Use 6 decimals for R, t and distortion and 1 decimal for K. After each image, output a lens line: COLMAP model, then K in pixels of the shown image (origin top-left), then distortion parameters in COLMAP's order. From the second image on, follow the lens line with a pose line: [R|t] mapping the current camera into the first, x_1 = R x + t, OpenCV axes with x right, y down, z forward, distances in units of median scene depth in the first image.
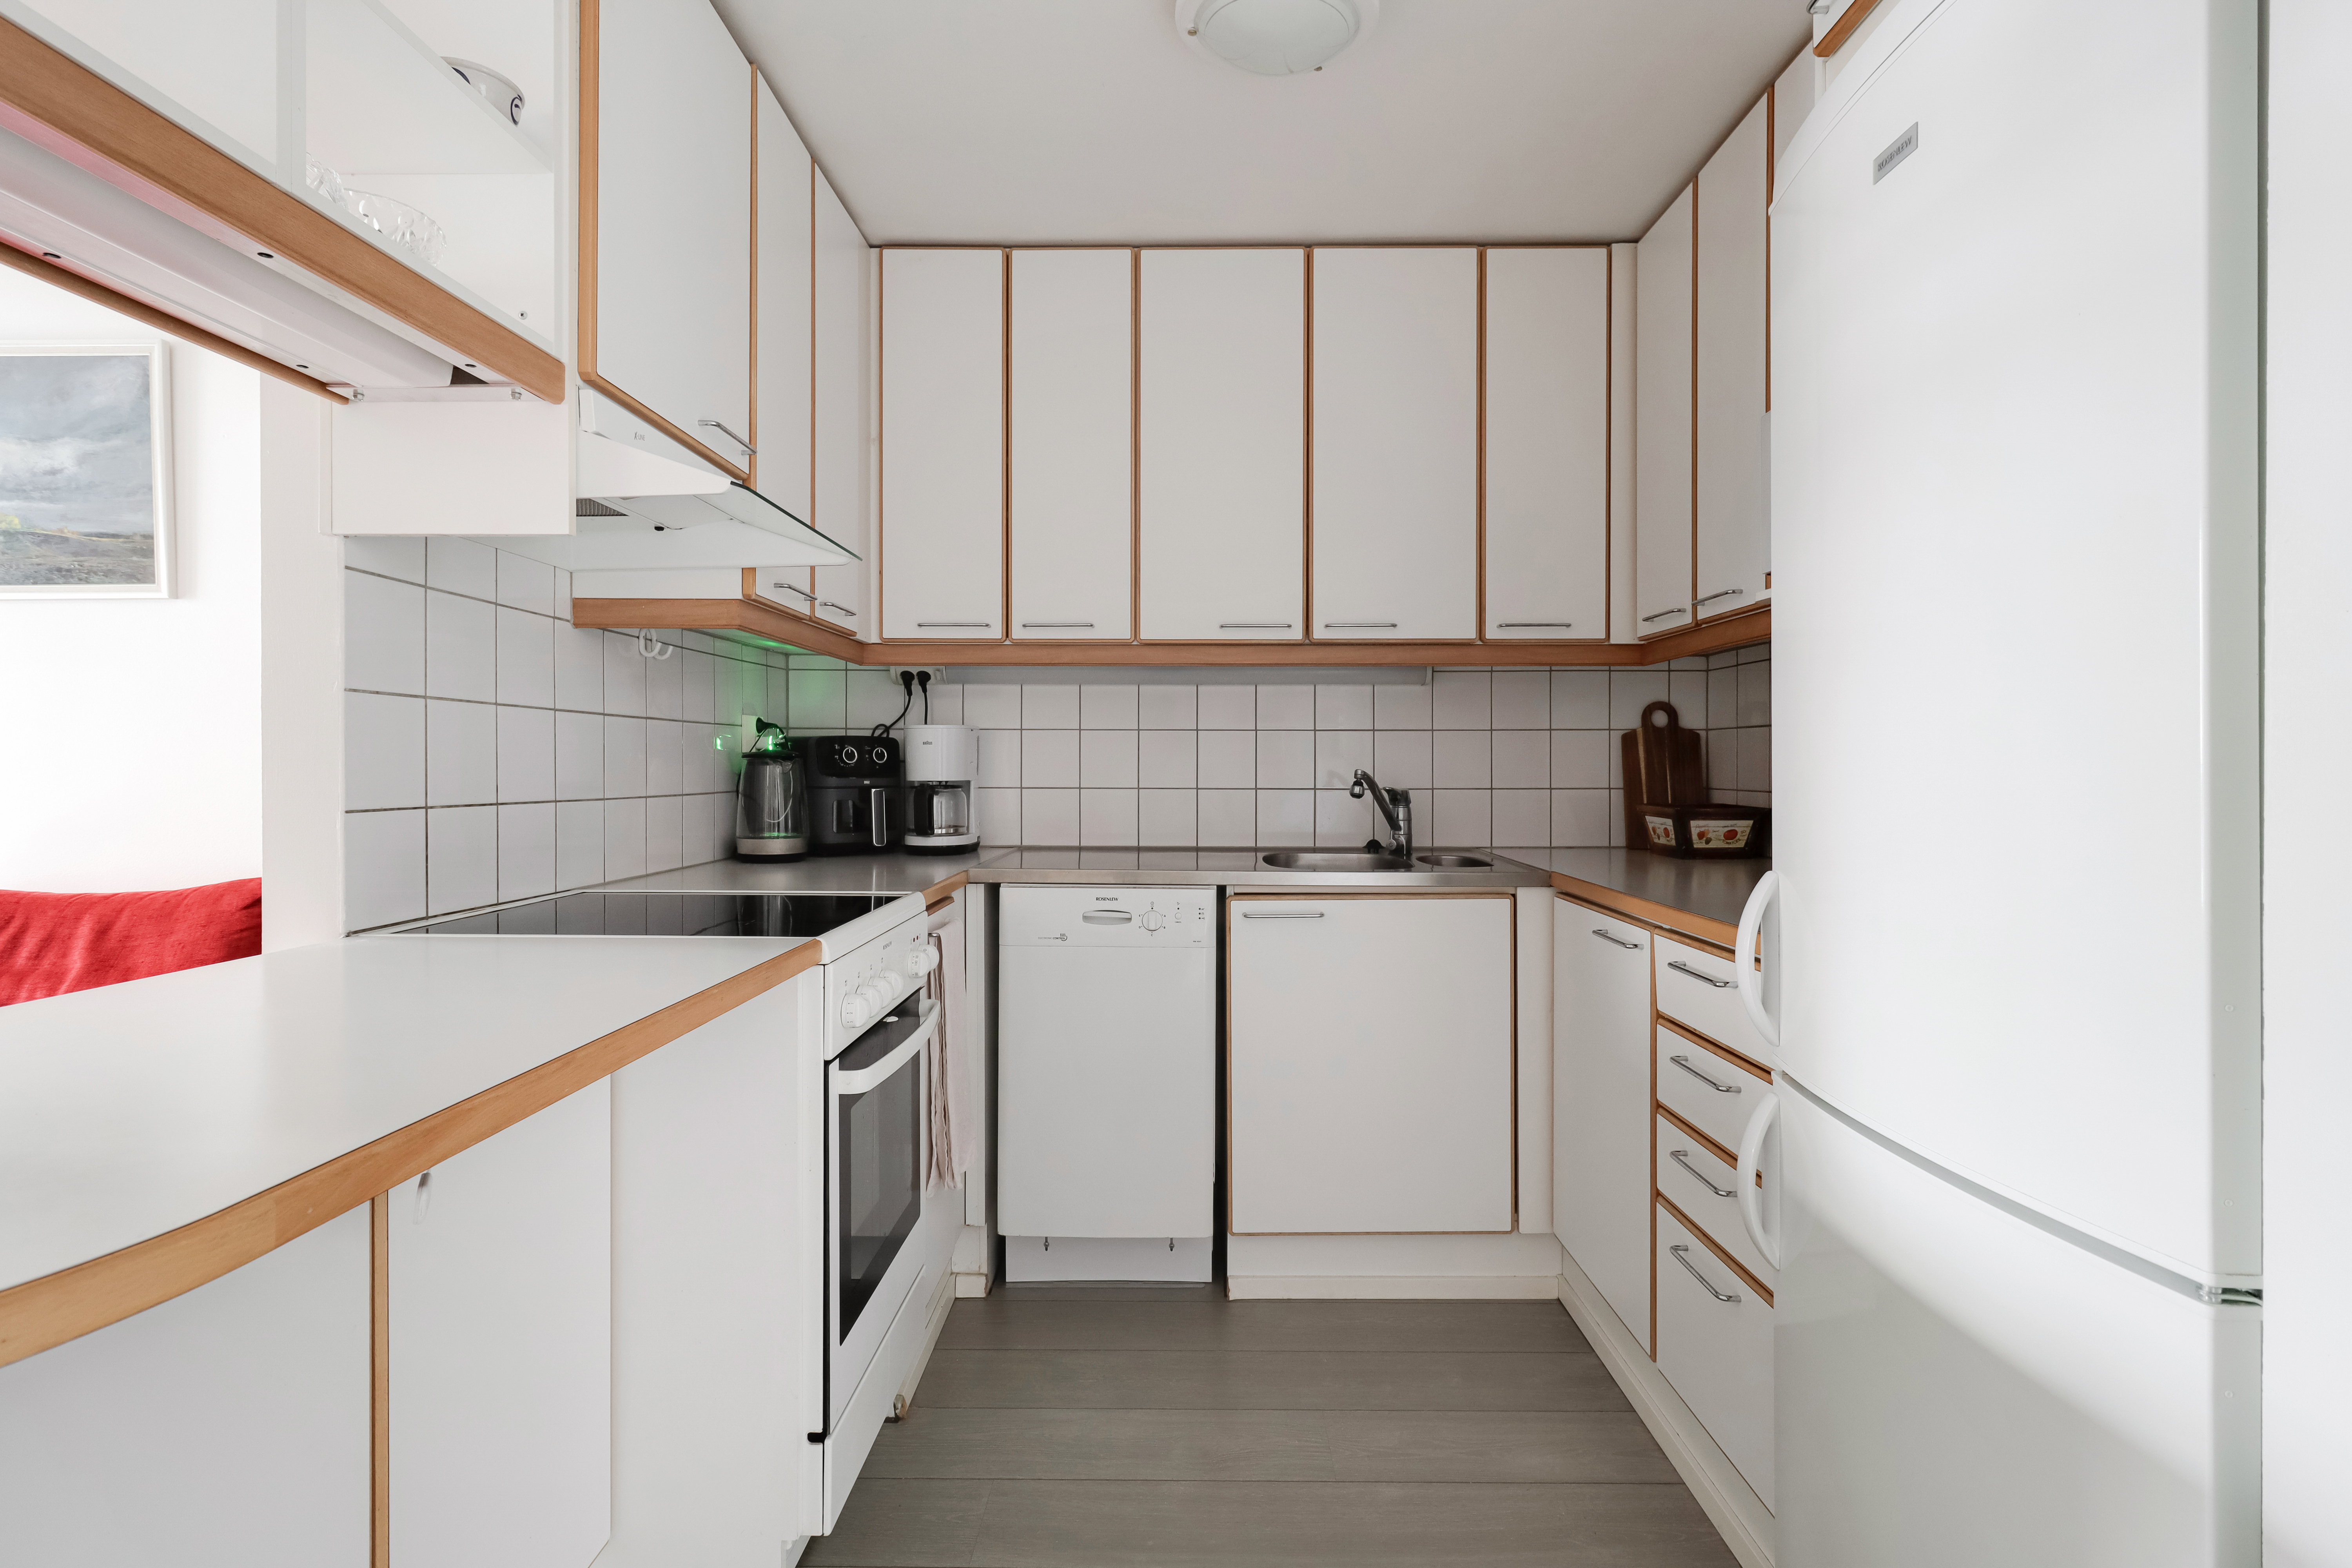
lens RADIAL K [[1111.9, 0, 1180.9], [0, 1111.9, 768.2], [0, 0, 1]] dist [0.005640, 0.000221]
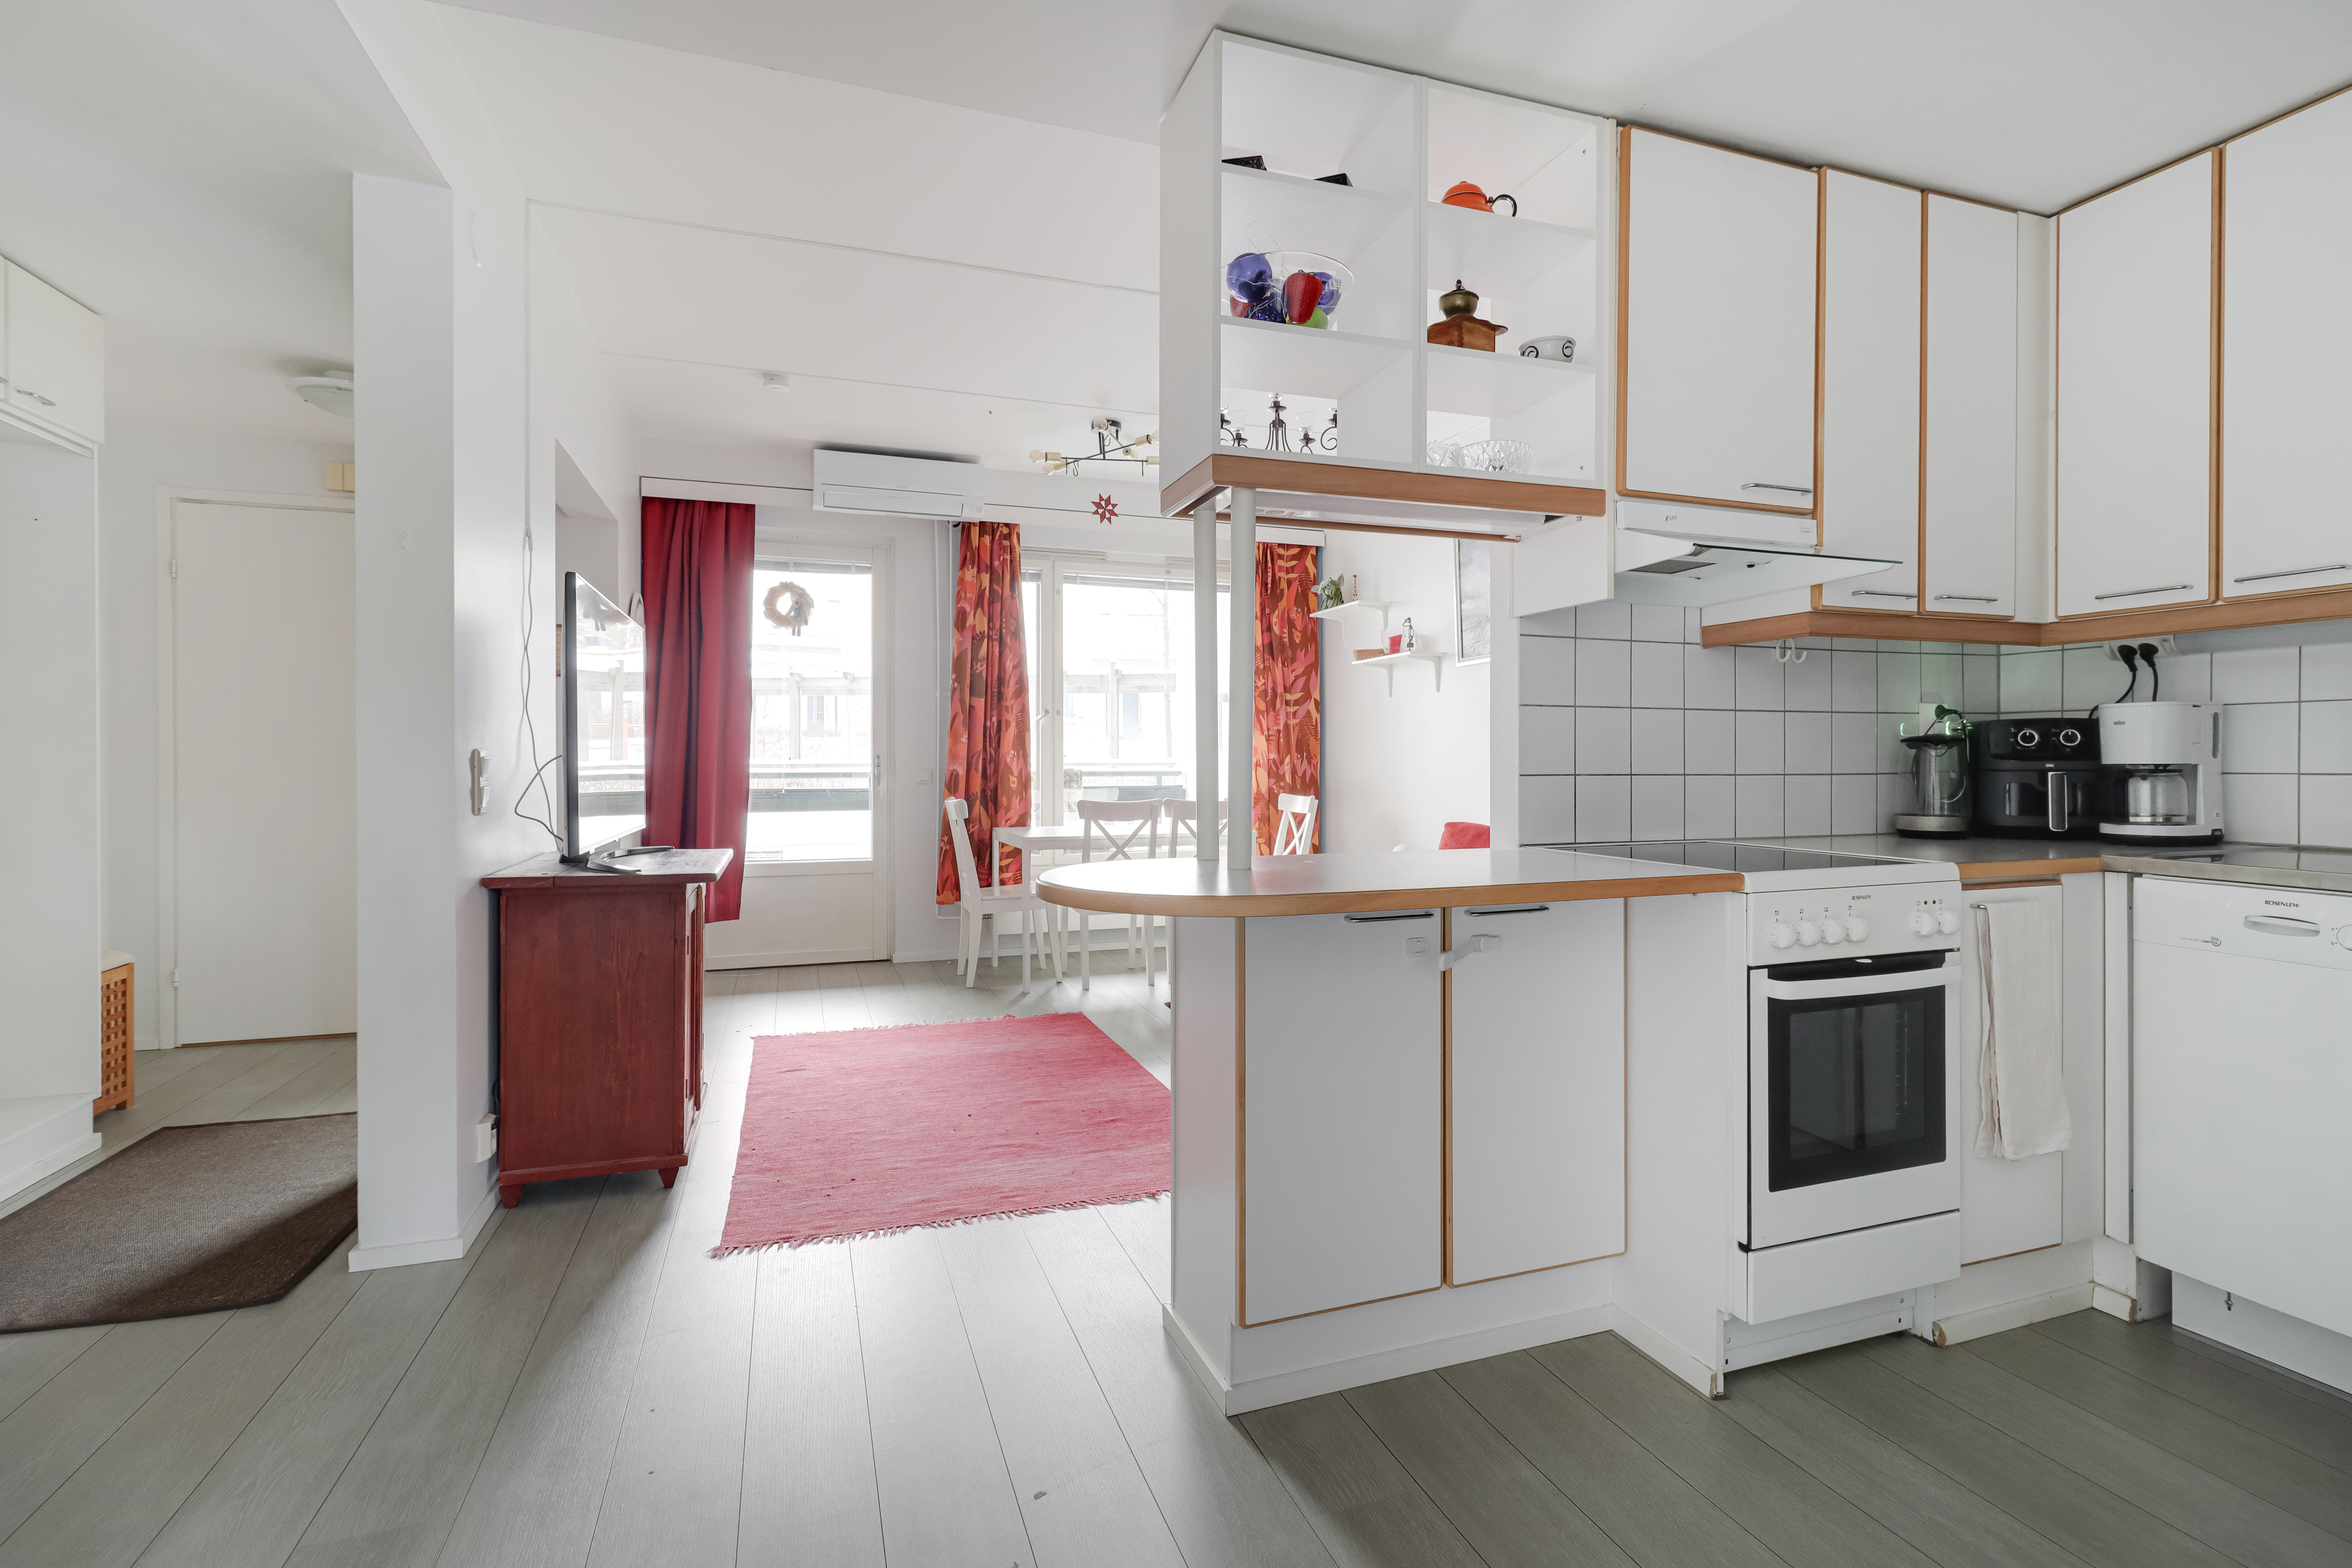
lens RADIAL K [[1111.9, 0, 1182.3], [0, 1111.9, 772.1], [0, 0, 1]] dist [0.005640, 0.000221]
pose [[0.332122, 0.005898, -0.943218, 0.401868], [-0.000852, 0.999982, 0.005953, 0.013802], [0.943236, -0.001173, 0.332121, -0.043991]]
